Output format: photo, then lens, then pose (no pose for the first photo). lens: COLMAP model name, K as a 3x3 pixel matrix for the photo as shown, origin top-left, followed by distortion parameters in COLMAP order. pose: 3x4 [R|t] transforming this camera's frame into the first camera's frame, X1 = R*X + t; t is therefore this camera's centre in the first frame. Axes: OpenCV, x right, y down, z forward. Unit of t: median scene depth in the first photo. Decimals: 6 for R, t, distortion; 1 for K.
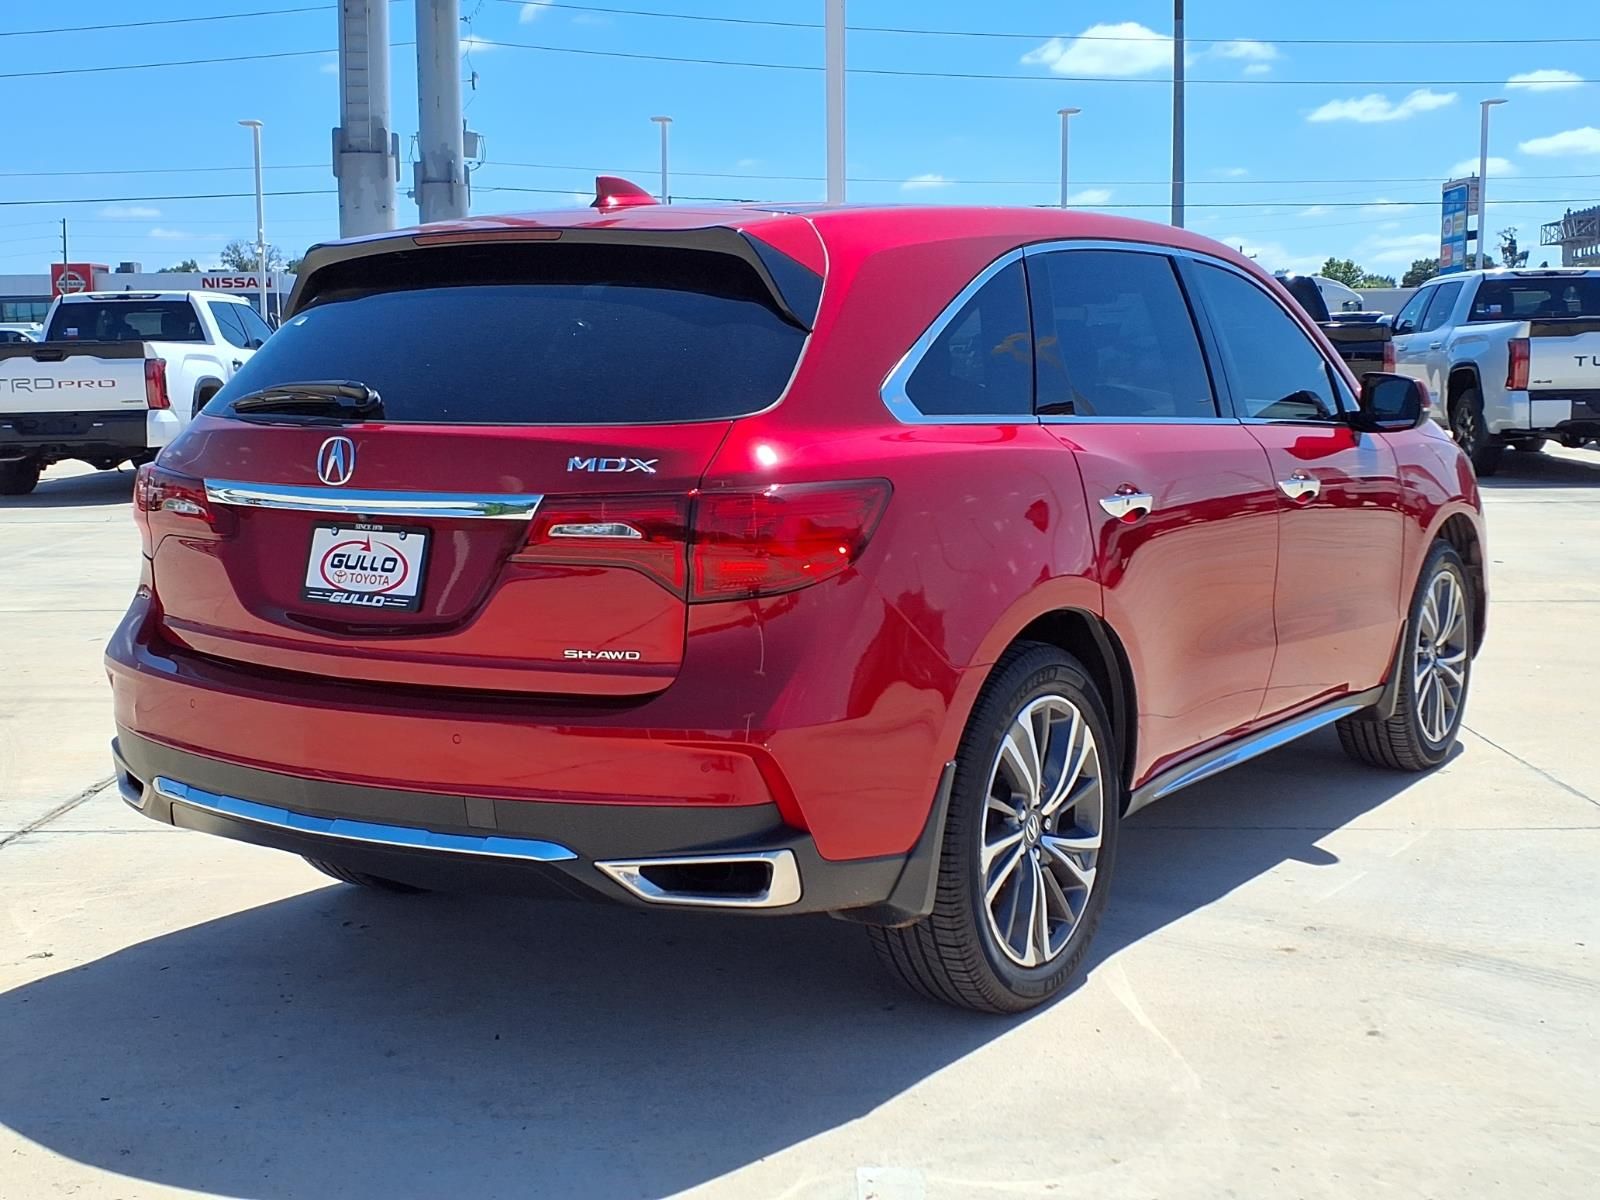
lens RADIAL K [[1968.7, 0, 800.0], [0, 1968.7, 600.0], [0, 0, 1]] dist [0.273104, -0.872117]
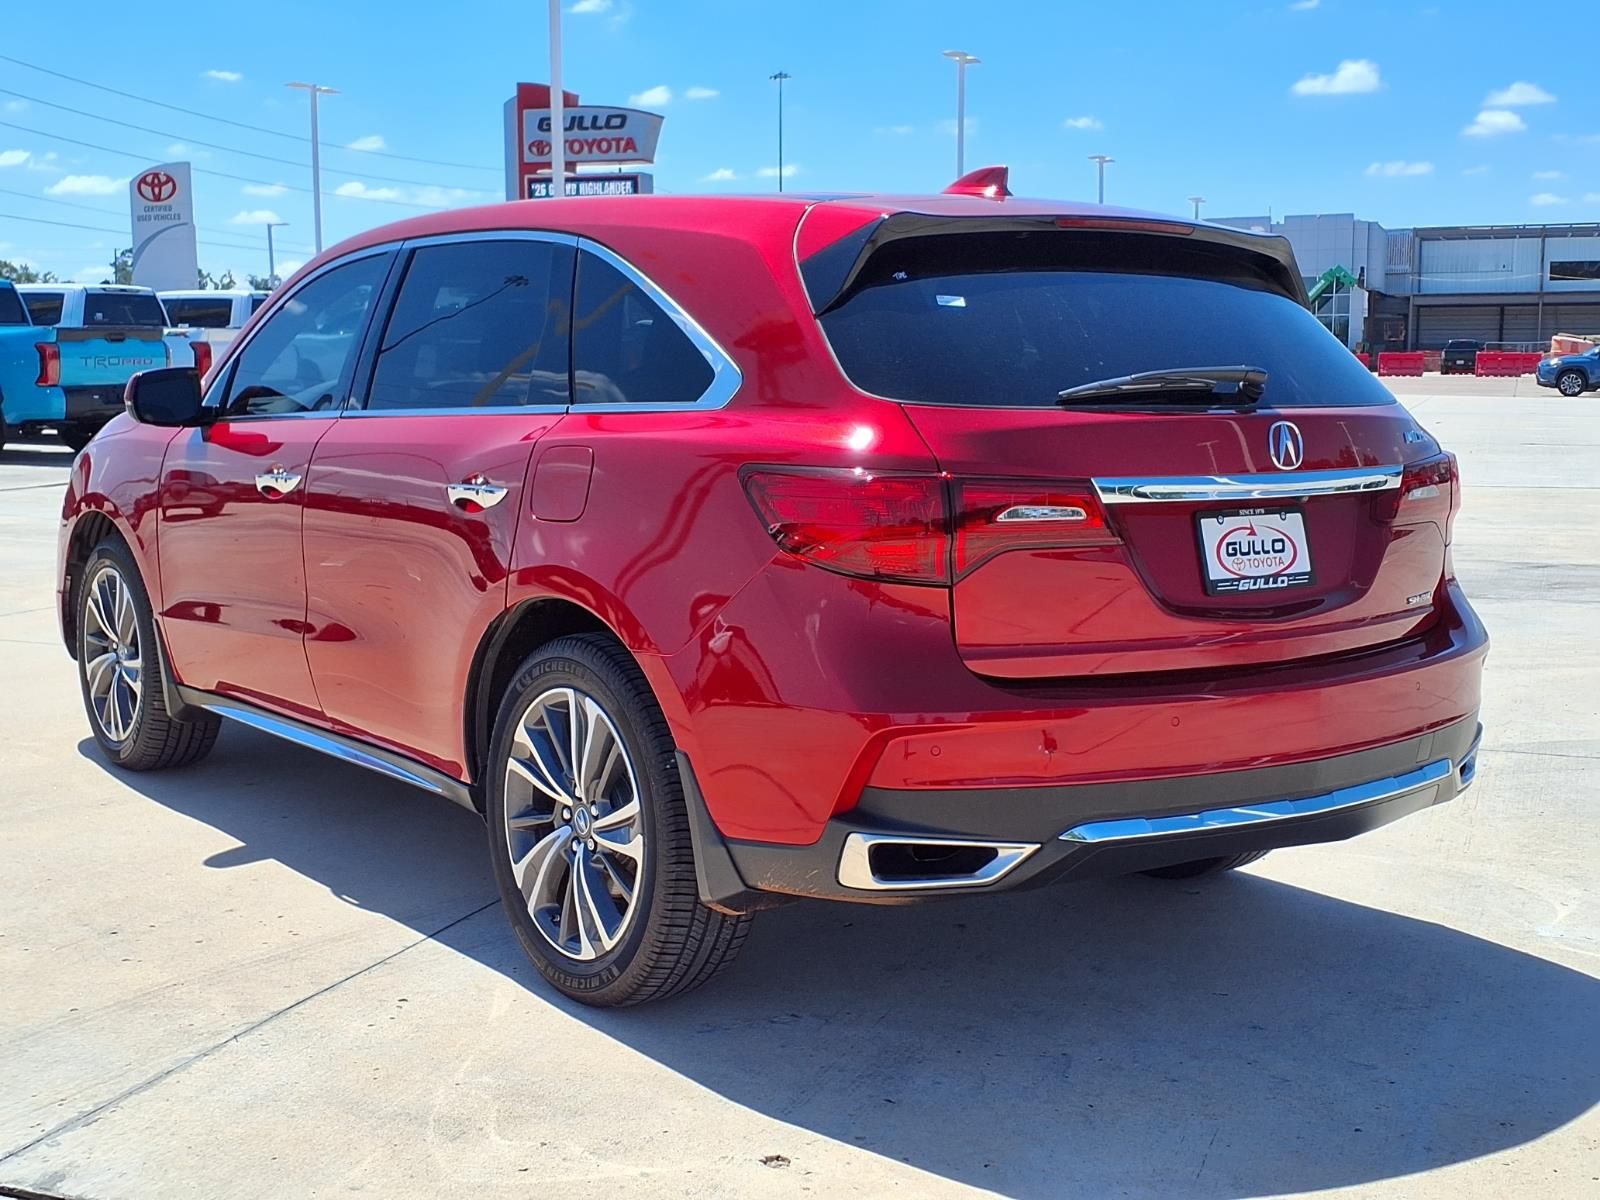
lens RADIAL K [[1968.7, 0, 800.0], [0, 1968.7, 600.0], [0, 0, 1]] dist [0.273104, -0.872117]
pose [[0.318769, -0.101007, 0.942435, -1.245240], [0.106552, 0.991822, 0.070260, -0.087655], [-0.941824, 0.078022, 0.326925, 0.890488]]
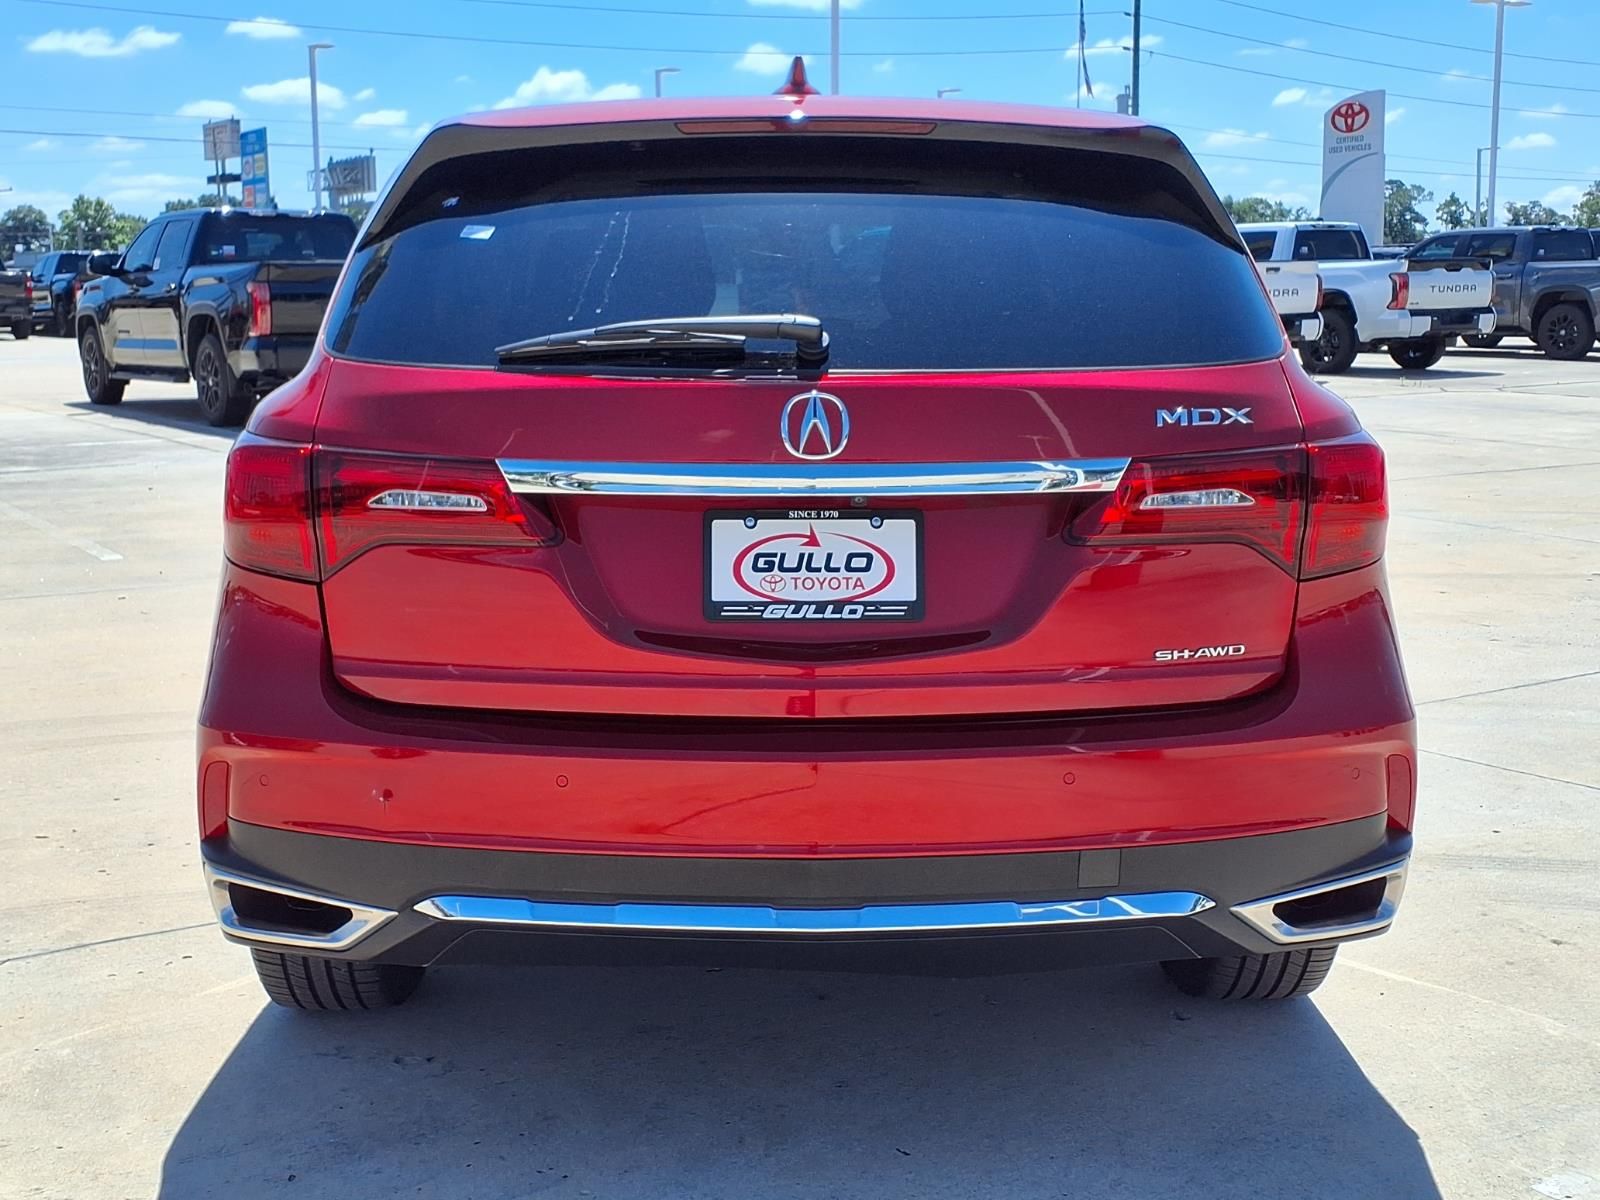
lens RADIAL K [[1968.7, 0, 800.0], [0, 1968.7, 600.0], [0, 0, 1]] dist [0.273104, -0.872117]
pose [[0.811480, -0.081680, 0.578644, -0.651644], [0.065537, 0.996657, 0.048777, -0.040986], [-0.580694, -0.001659, 0.814120, 0.402219]]
